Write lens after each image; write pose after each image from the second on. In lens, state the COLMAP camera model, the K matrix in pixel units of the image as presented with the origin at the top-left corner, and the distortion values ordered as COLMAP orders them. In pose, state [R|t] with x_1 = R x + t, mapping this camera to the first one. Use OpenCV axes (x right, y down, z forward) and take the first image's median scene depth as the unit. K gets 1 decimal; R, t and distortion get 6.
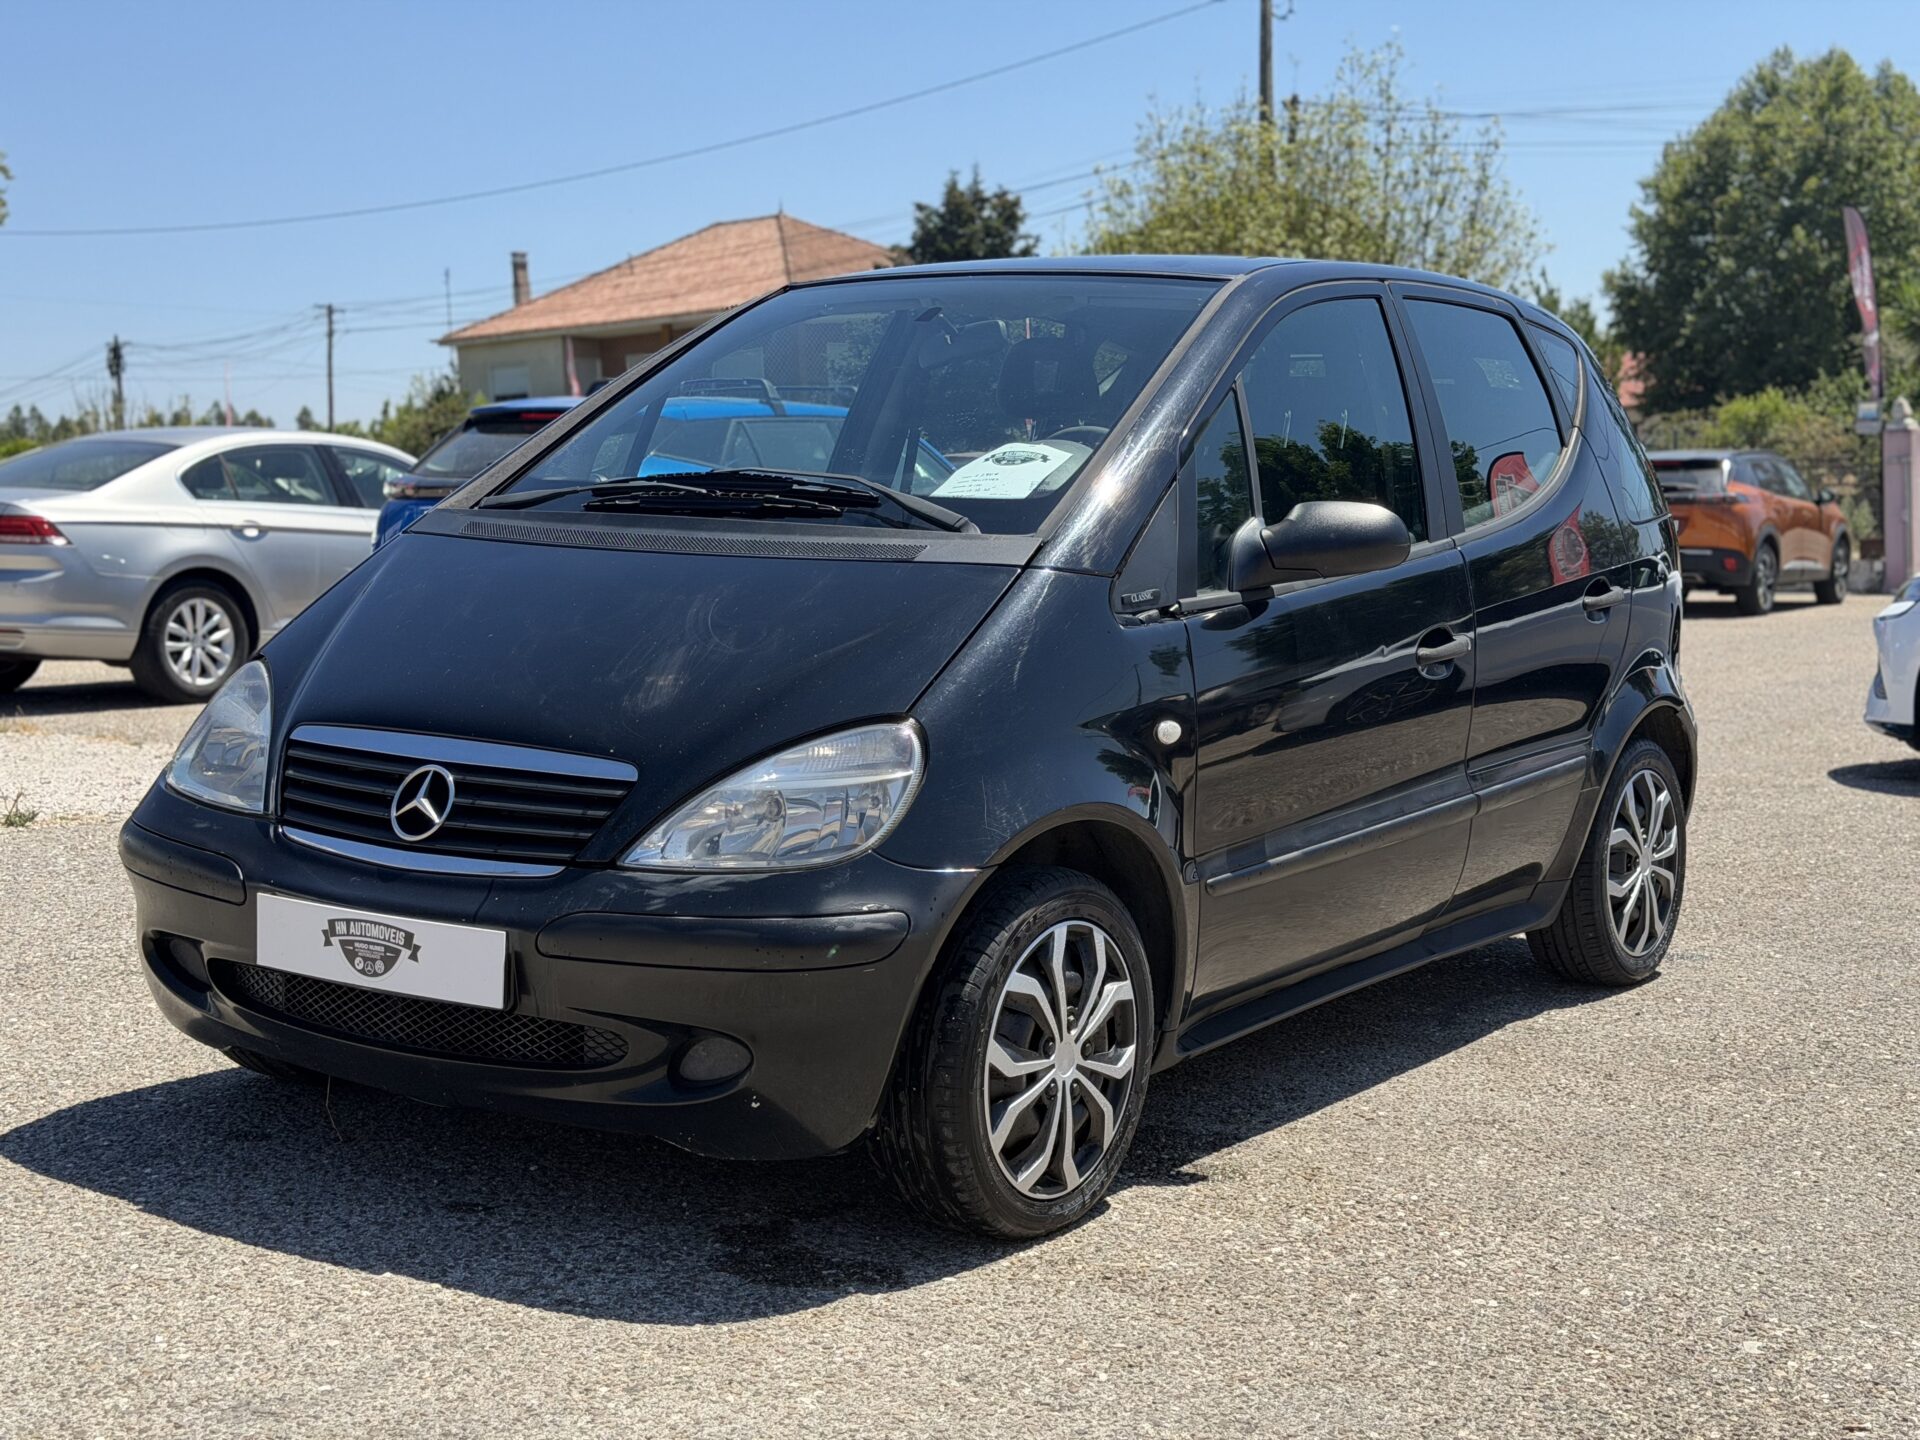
lens RADIAL K [[2686.5, 0, 960.0], [0, 2686.5, 720.0], [0, 0, 1]] dist [0.125953, -0.146157]
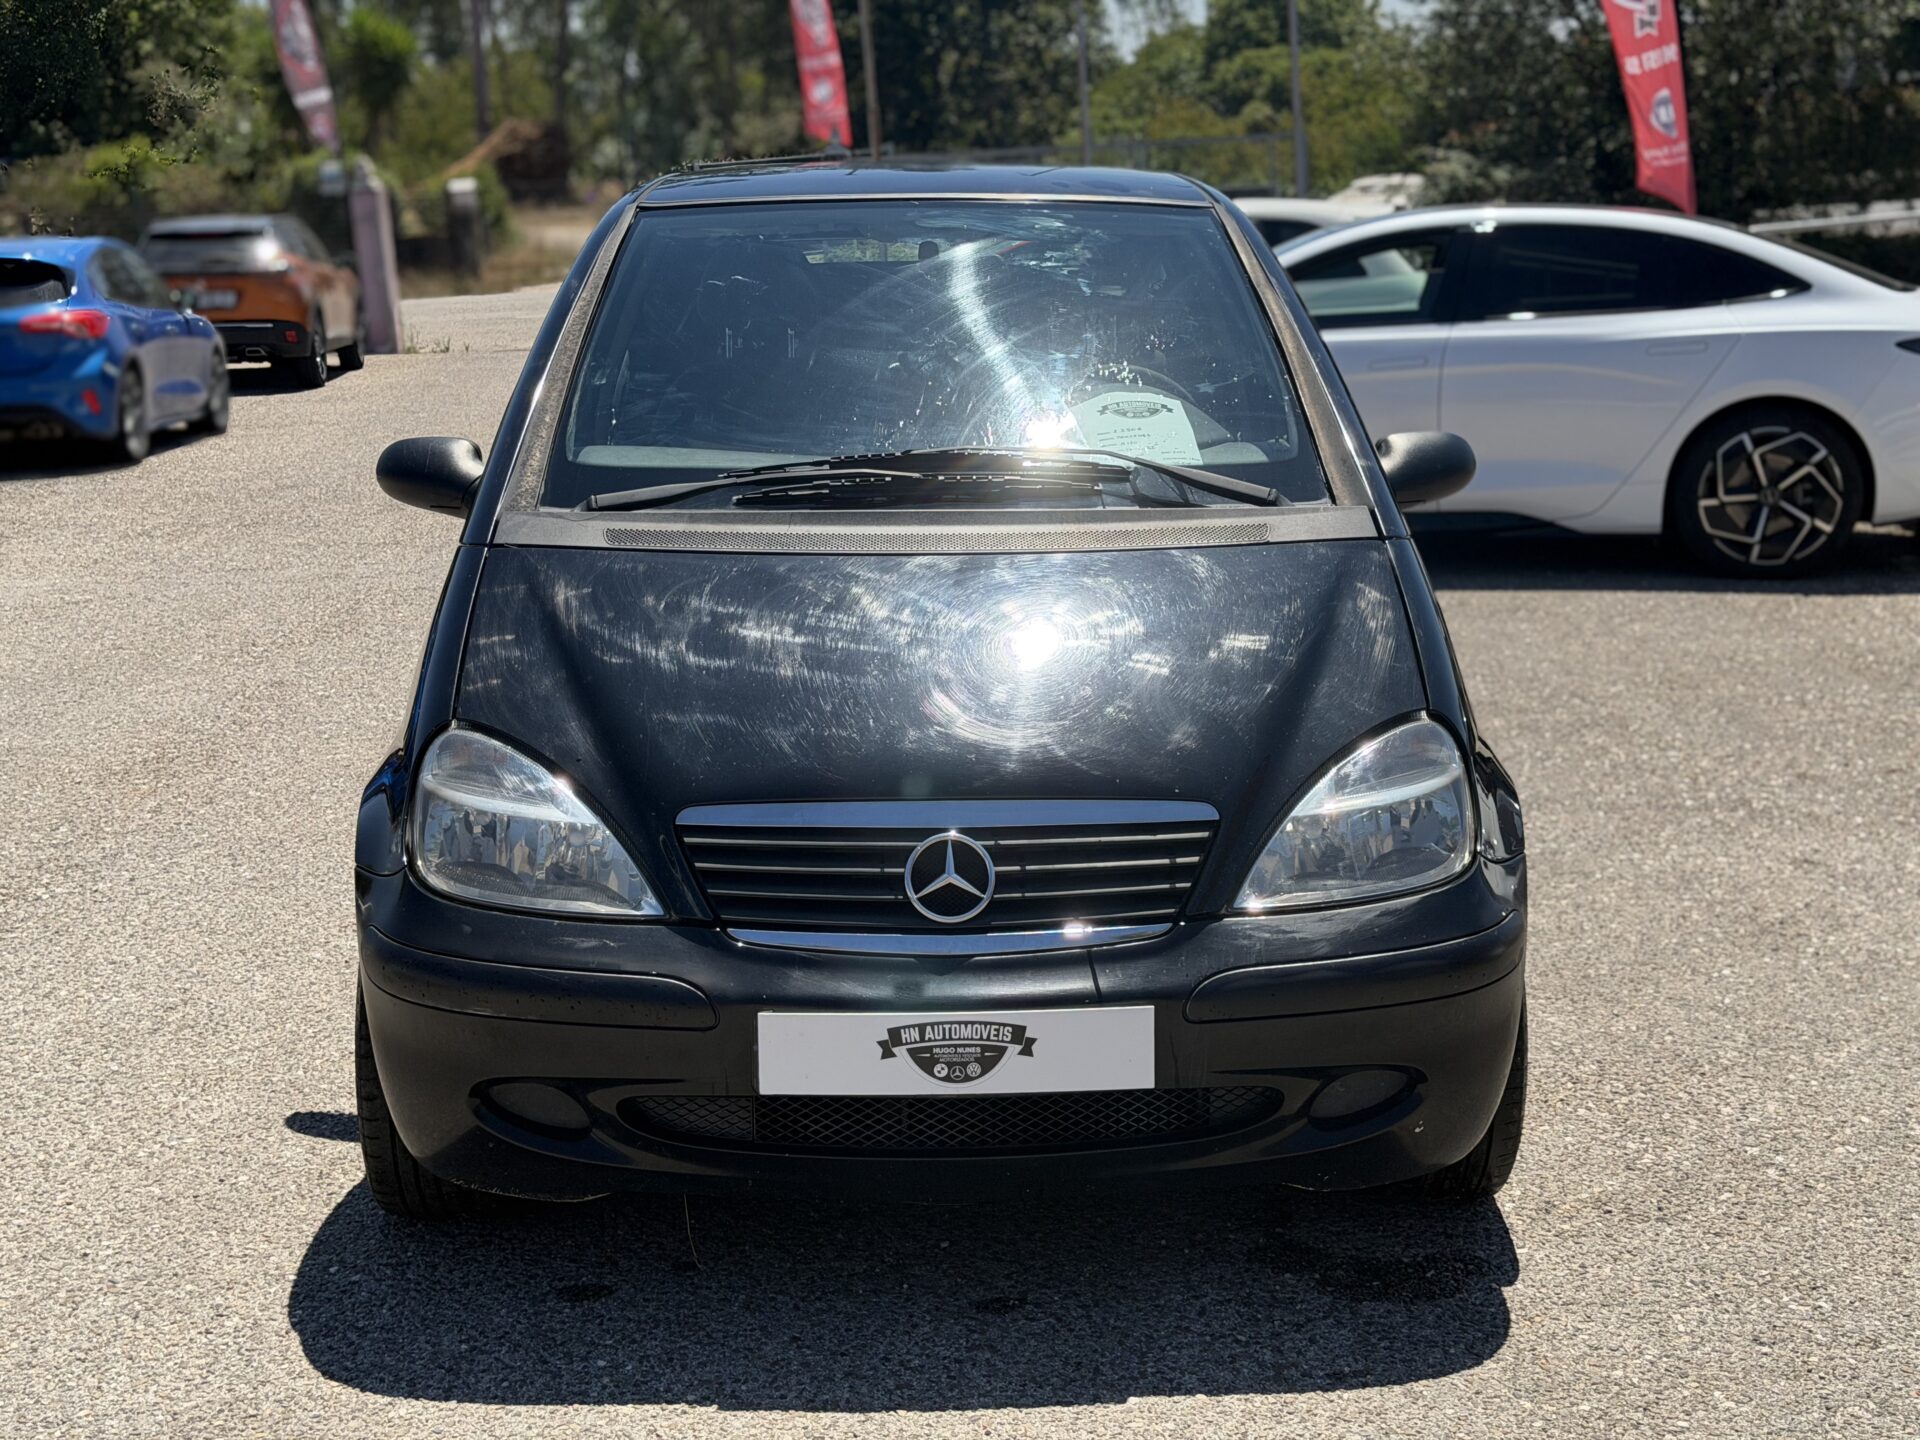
lens RADIAL K [[2686.5, 0, 960.0], [0, 2686.5, 720.0], [0, 0, 1]] dist [0.125953, -0.146157]
pose [[0.794690, -0.140737, 0.590475, -0.713640], [0.081563, 0.988687, 0.125877, -0.131856], [-0.601511, -0.051872, 0.797179, 0.300484]]
